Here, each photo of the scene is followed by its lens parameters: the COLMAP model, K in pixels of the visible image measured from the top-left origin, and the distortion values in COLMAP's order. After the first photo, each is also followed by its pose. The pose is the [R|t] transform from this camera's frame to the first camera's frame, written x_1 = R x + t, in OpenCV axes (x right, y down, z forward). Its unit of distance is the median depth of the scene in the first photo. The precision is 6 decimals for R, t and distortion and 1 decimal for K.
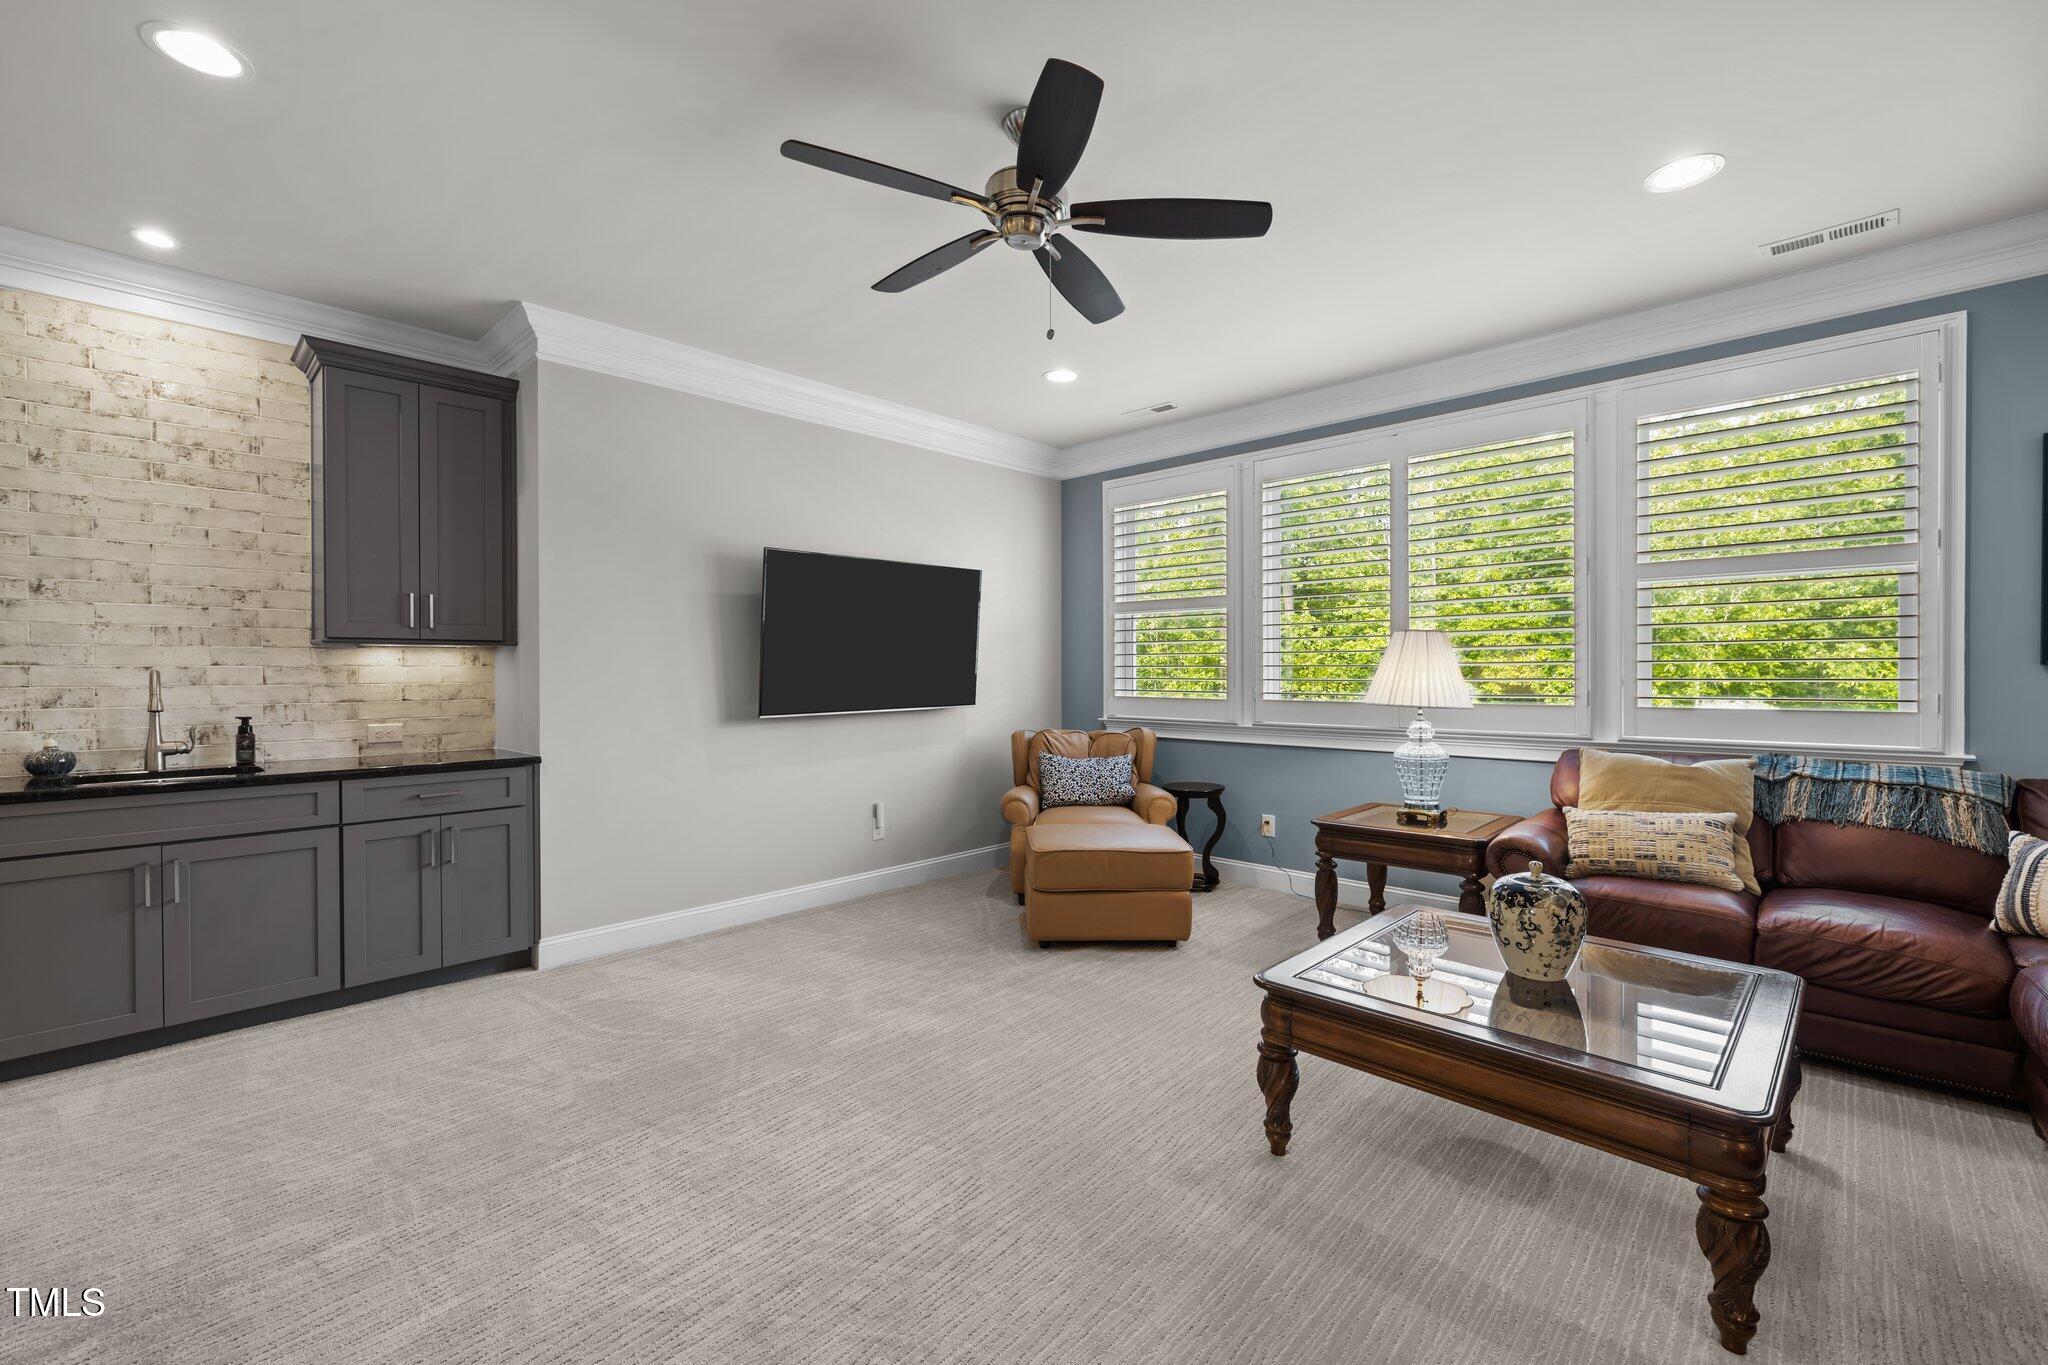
lens RADIAL K [[867.3, 0, 1024.0], [0, 867.3, 682.5], [0, 0, 1]] dist [-0.000272, -0.000323]
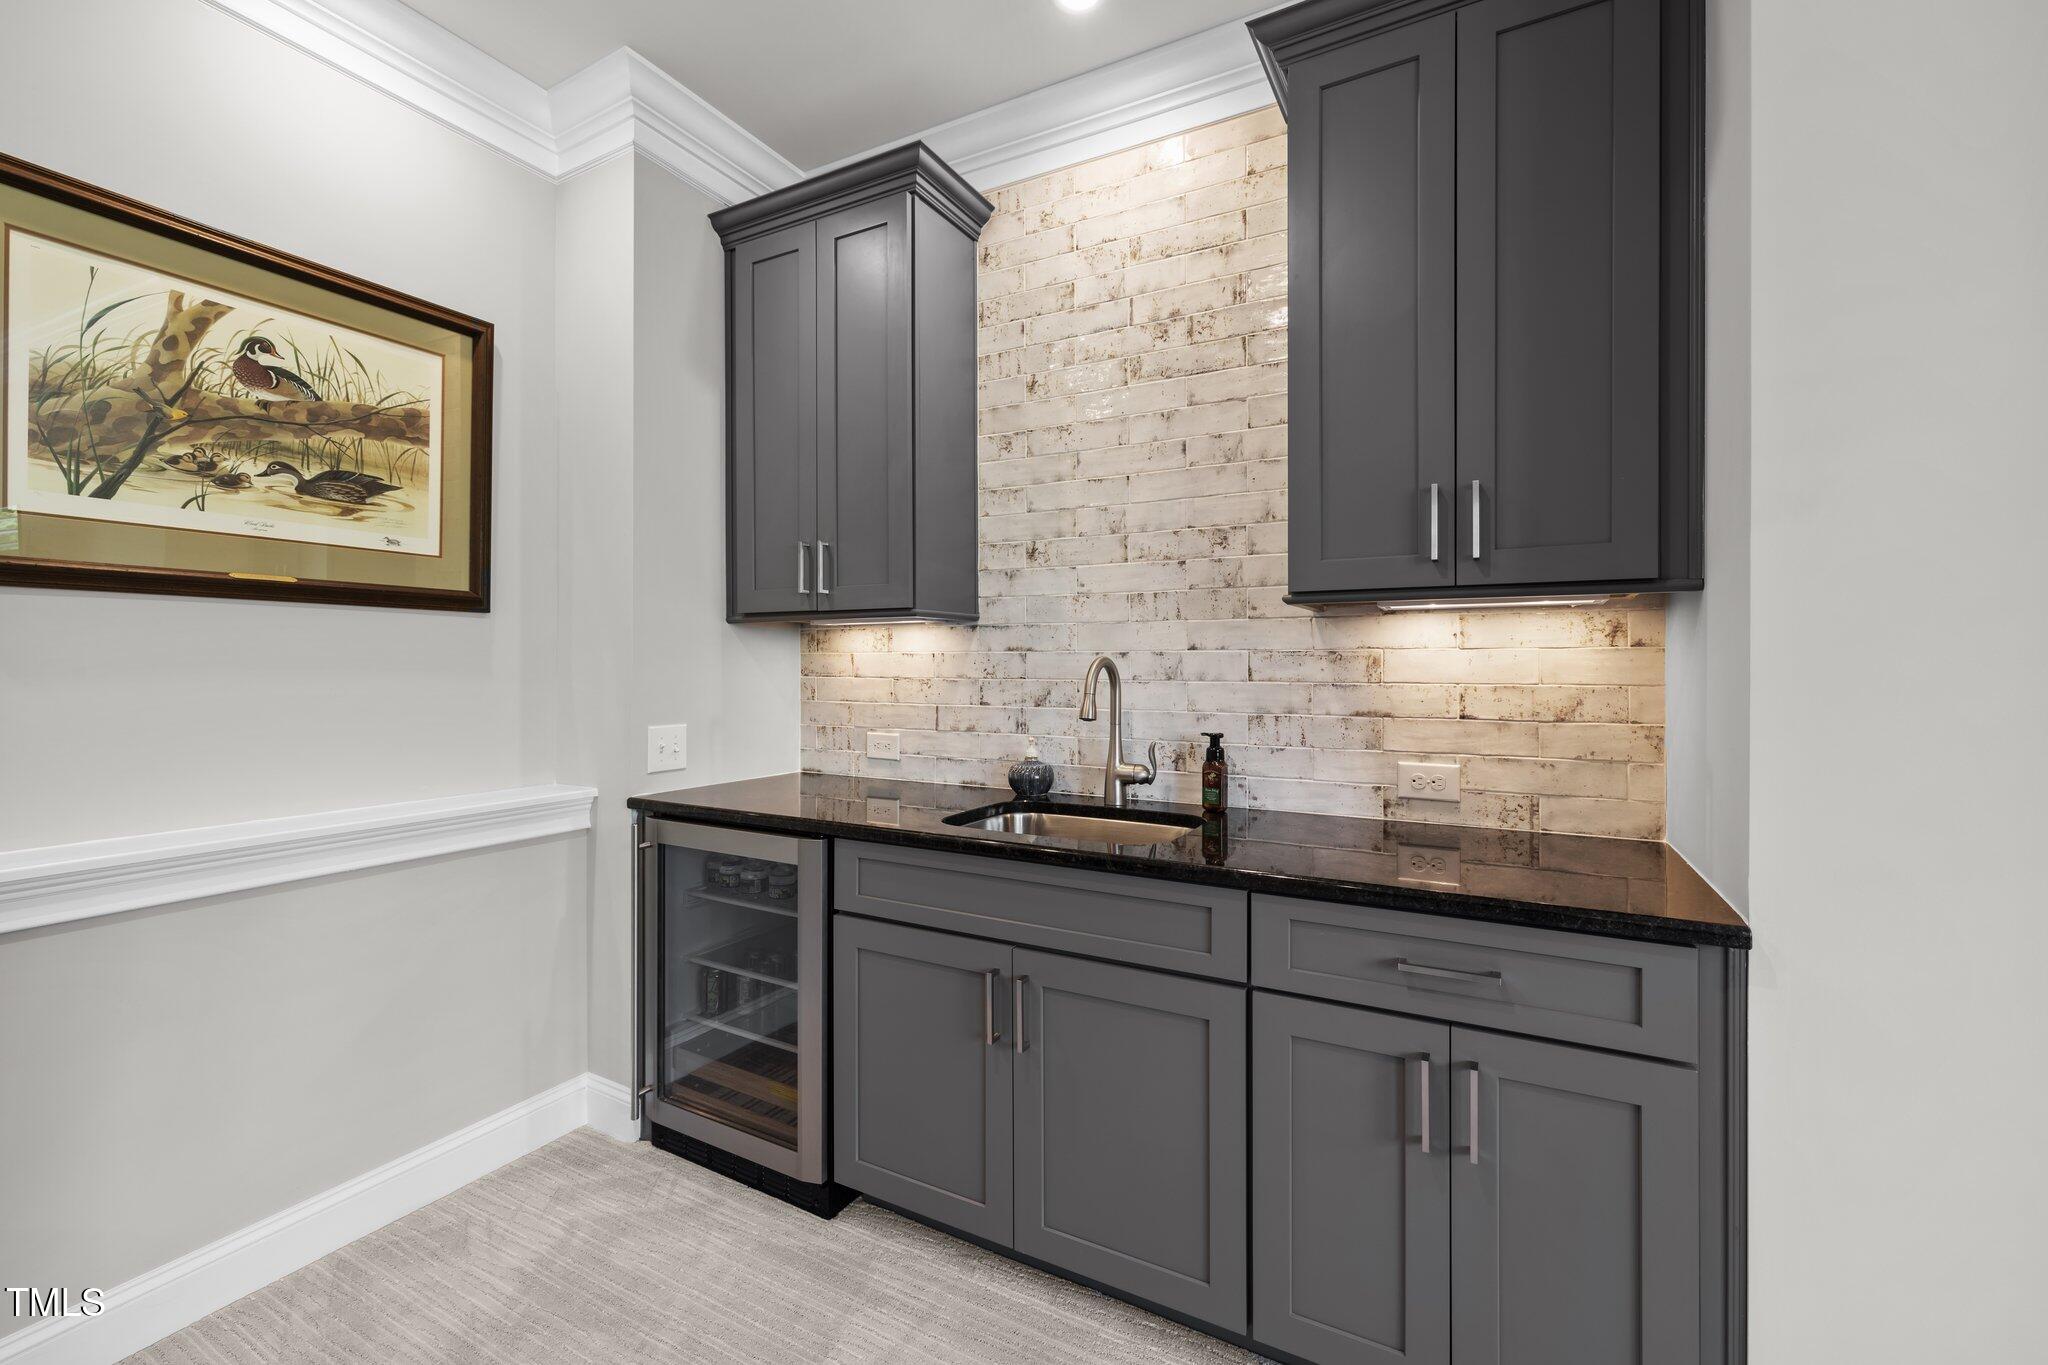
lens RADIAL K [[862.4, 0, 1021.9], [0, 862.4, 658.3], [0, 0, 1]] dist [-0.000202, -0.000032]
pose [[0.263108, 0.001574, -0.964765, -0.350092], [-0.010598, 0.999943, -0.001259, -0.011312], [0.964708, 0.010556, 0.263109, 0.713129]]
